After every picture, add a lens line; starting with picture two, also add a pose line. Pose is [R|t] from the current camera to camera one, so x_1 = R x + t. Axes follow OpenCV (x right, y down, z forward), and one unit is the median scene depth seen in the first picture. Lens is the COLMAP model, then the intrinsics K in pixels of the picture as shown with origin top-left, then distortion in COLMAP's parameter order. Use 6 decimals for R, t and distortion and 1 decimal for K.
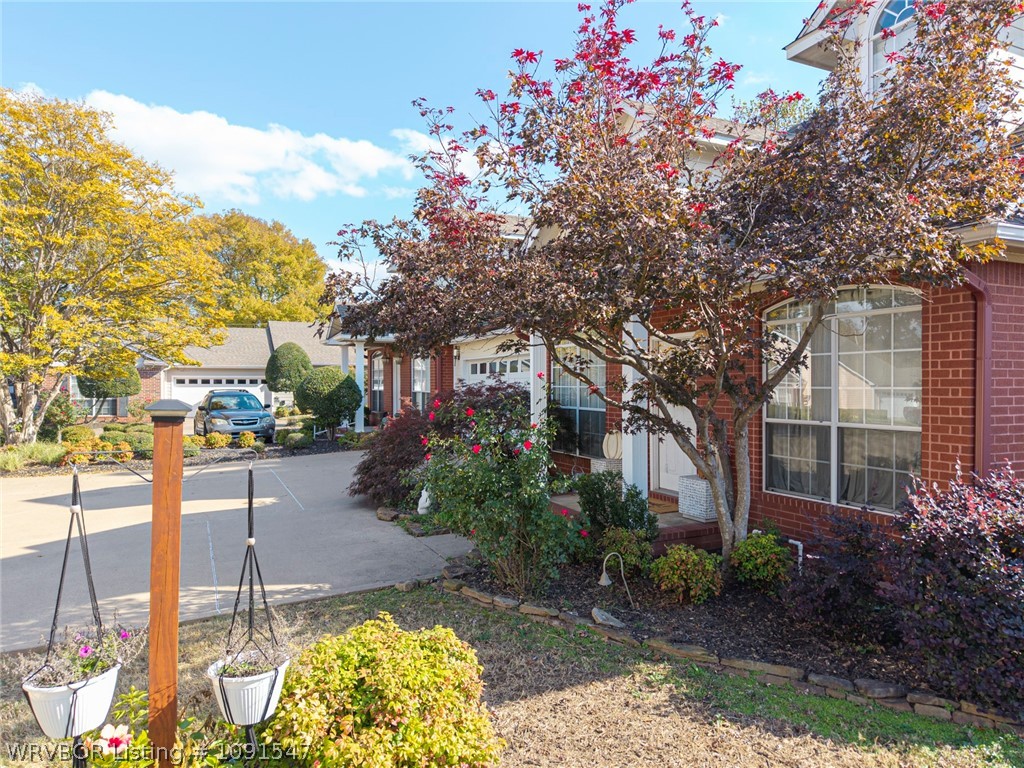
lens RADIAL K [[685.2, 0, 508.9], [0, 685.2, 388.3], [0, 0, 1]] dist [0.014473, -0.012818]
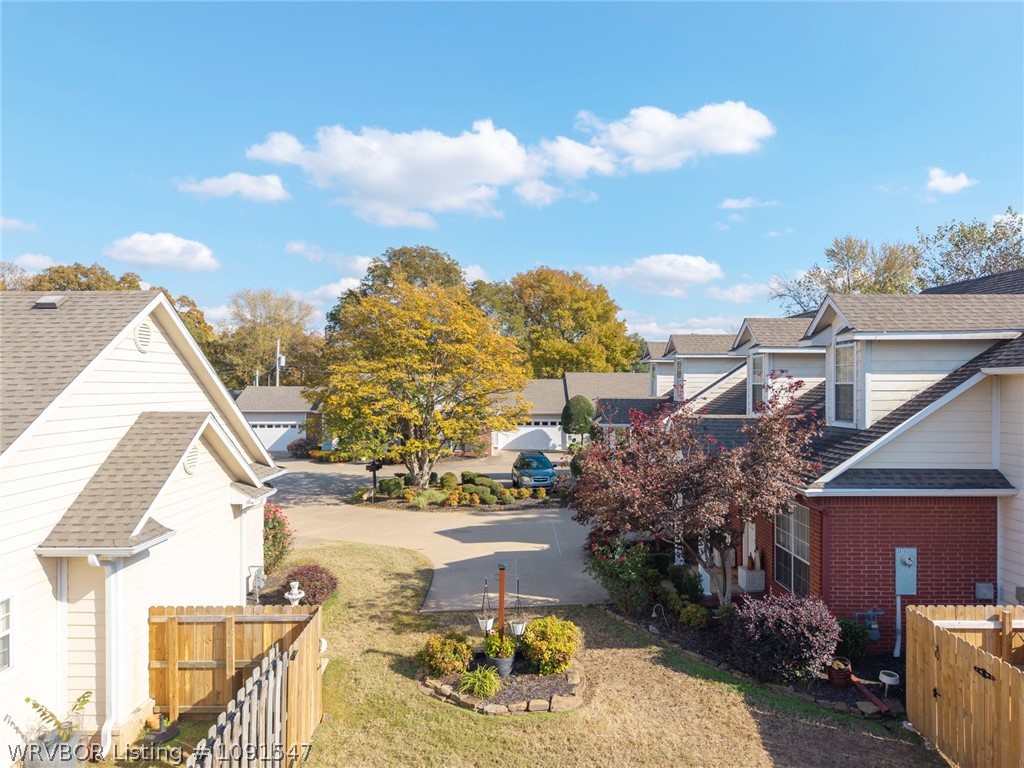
lens RADIAL K [[685.2, 0, 508.7], [0, 685.2, 376.7], [0, 0, 1]] dist [0.014473, -0.012818]
pose [[0.905581, -0.002769, -0.424165, 0.623112], [-0.001917, 0.999942, -0.010621, -0.489261], [0.424170, 0.010432, 0.905523, -1.316282]]
